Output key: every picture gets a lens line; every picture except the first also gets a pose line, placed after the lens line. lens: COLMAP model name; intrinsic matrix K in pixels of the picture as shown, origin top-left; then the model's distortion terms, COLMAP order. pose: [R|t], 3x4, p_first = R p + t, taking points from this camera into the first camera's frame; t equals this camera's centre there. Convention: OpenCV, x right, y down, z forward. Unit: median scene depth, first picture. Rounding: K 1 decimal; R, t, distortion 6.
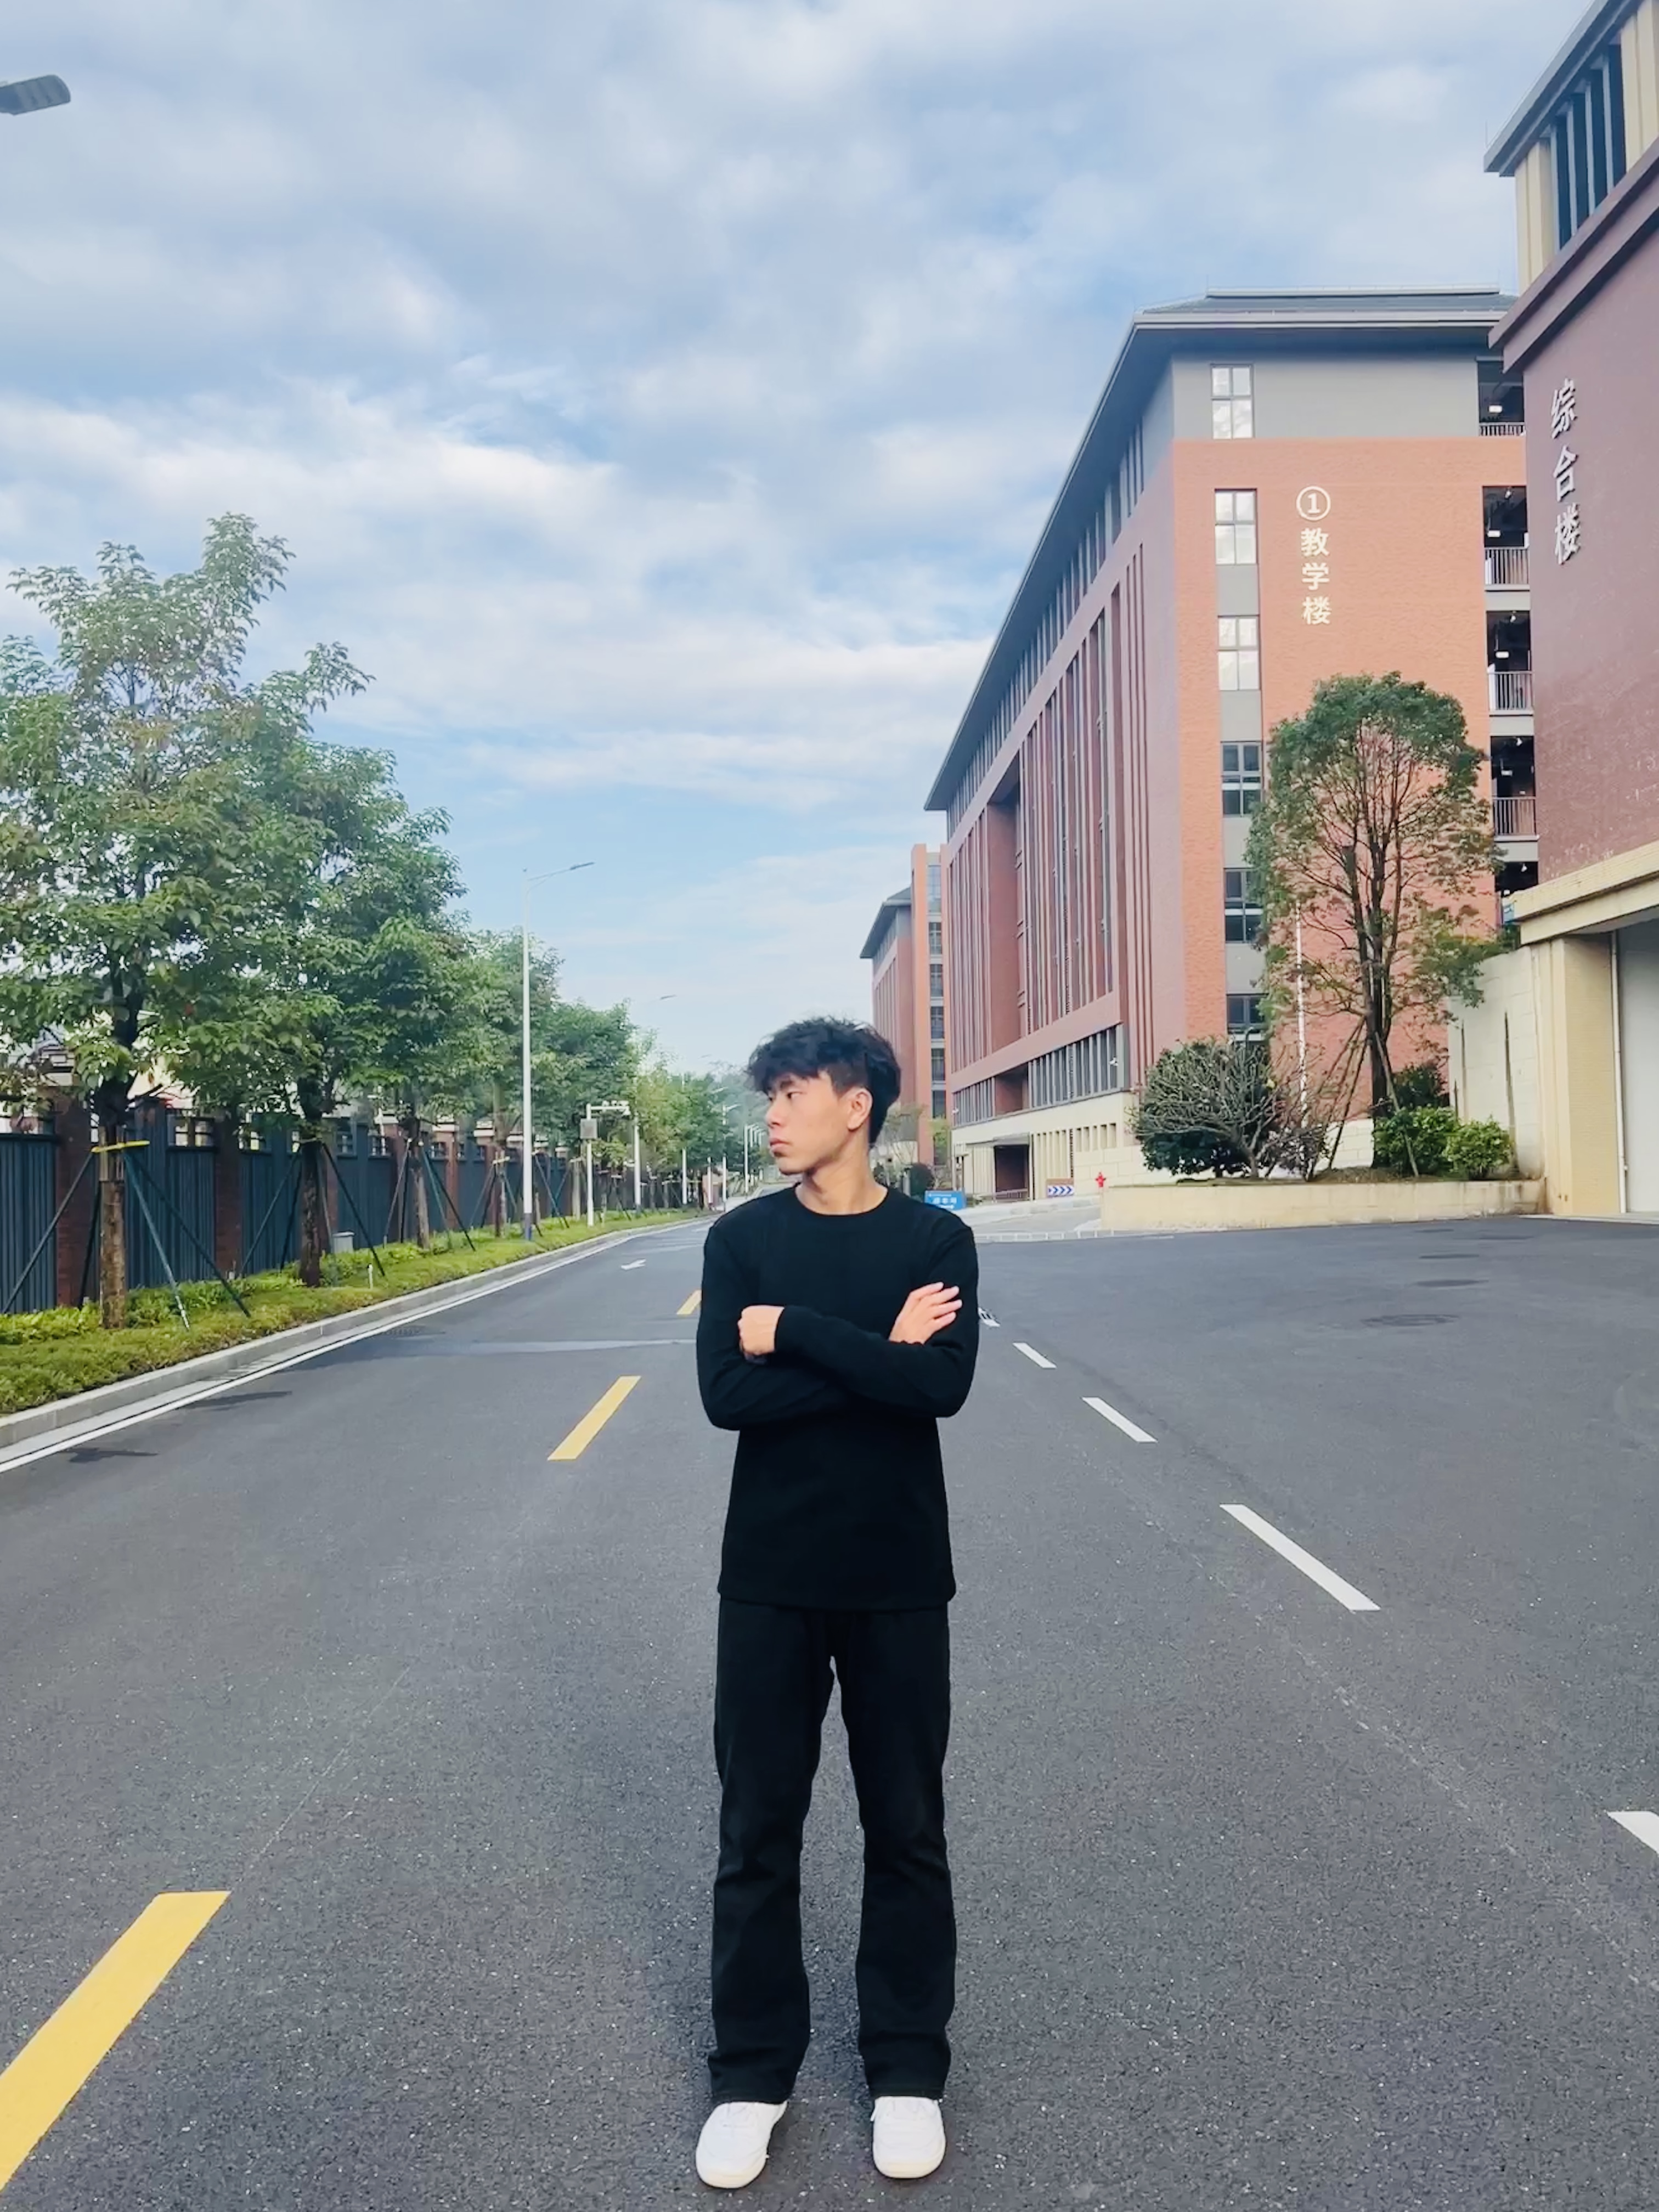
lens RADIAL K [[1785.5, 0, 816.5], [0, 1785.5, 1113.8], [0, 0, 1]] dist [0.000150, -0.007729]
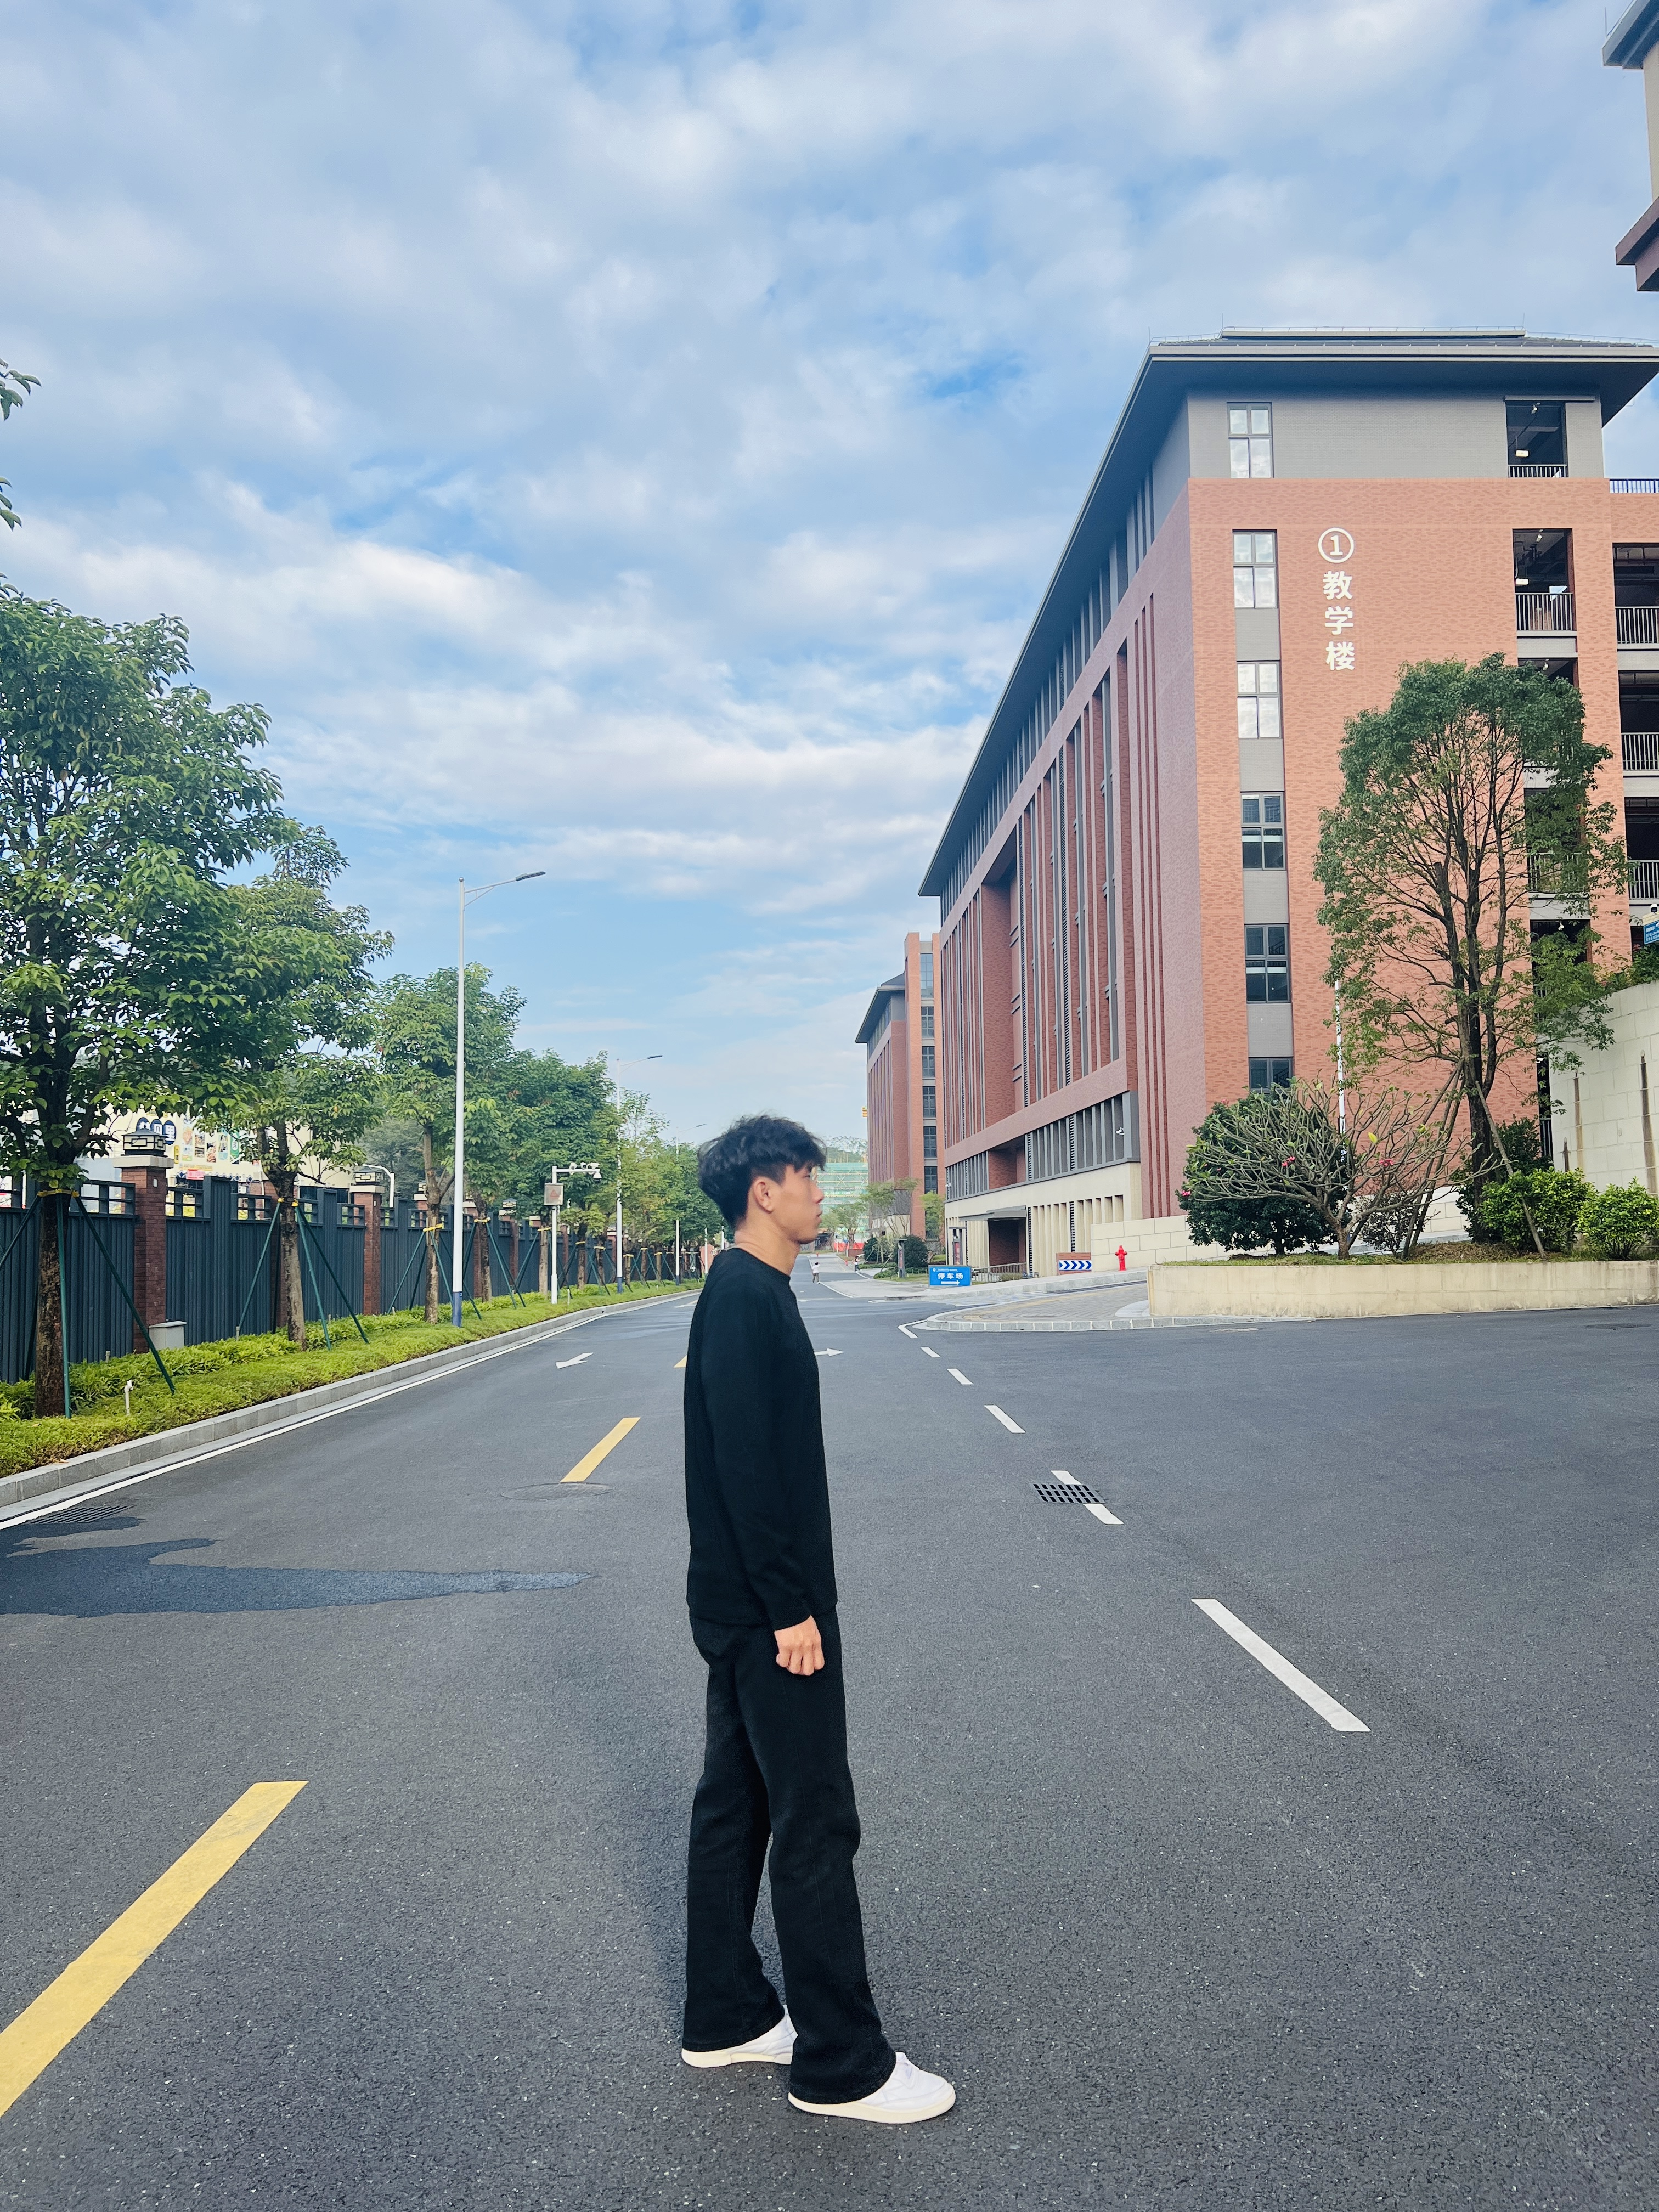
lens RADIAL K [[1626.1, 0, 841.9], [0, 1626.1, 1108.5], [0, 0, 1]] dist [0.017311, -0.028383]
pose [[0.999830, 0.007688, 0.016743, 0.001728], [-0.006829, 0.998687, -0.050764, 0.004922], [-0.017112, 0.050641, 0.998570, 0.149097]]
